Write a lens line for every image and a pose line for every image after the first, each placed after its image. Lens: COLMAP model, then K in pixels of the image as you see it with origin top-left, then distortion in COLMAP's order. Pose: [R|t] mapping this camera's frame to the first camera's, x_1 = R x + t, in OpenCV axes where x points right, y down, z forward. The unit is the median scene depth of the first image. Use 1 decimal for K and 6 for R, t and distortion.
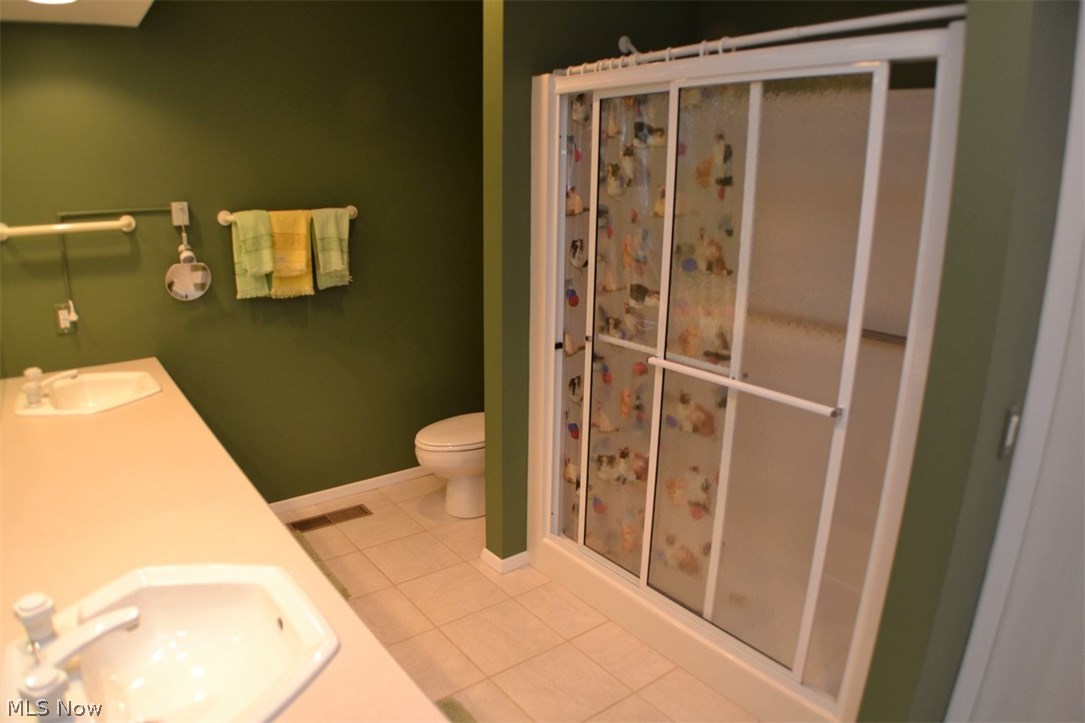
lens RADIAL K [[691.4, 0, 539.5], [0, 691.4, 365.8], [0, 0, 1]] dist [-0.163764, 0.037030]
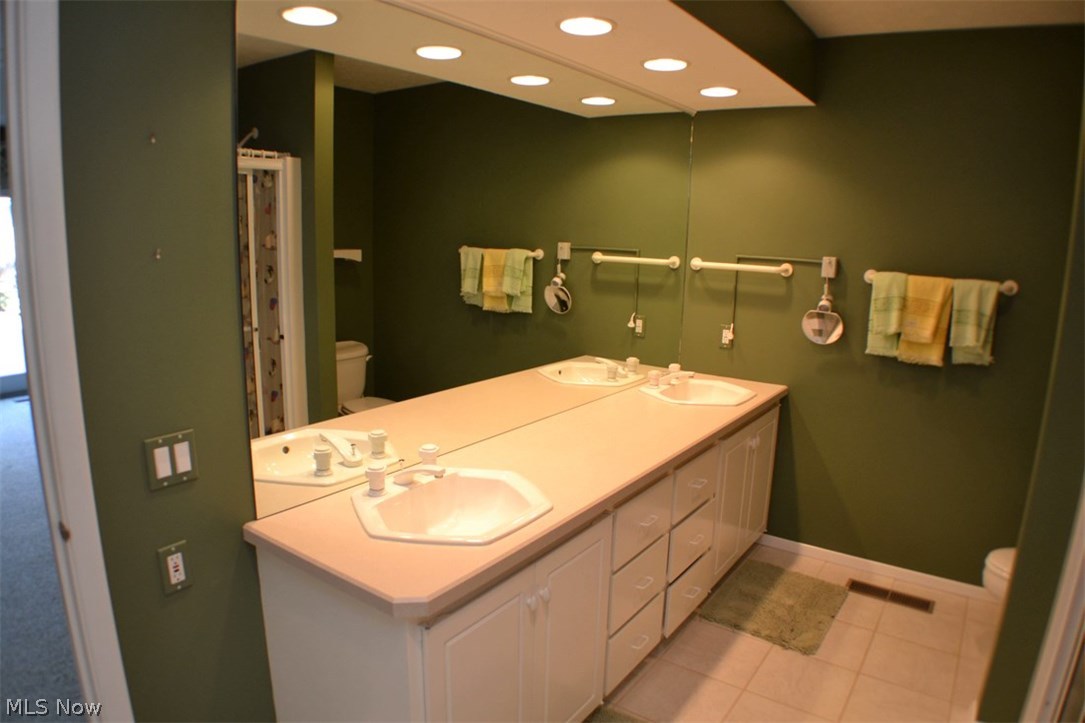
lens RADIAL K [[691.4, 0, 540.3], [0, 691.4, 356.3], [0, 0, 1]] dist [-0.163764, 0.037030]
pose [[0.295648, 0.174754, -0.939177, 0.388091], [-0.270629, 0.958172, 0.093095, -0.055531], [0.916162, 0.226645, 0.330575, 0.189863]]
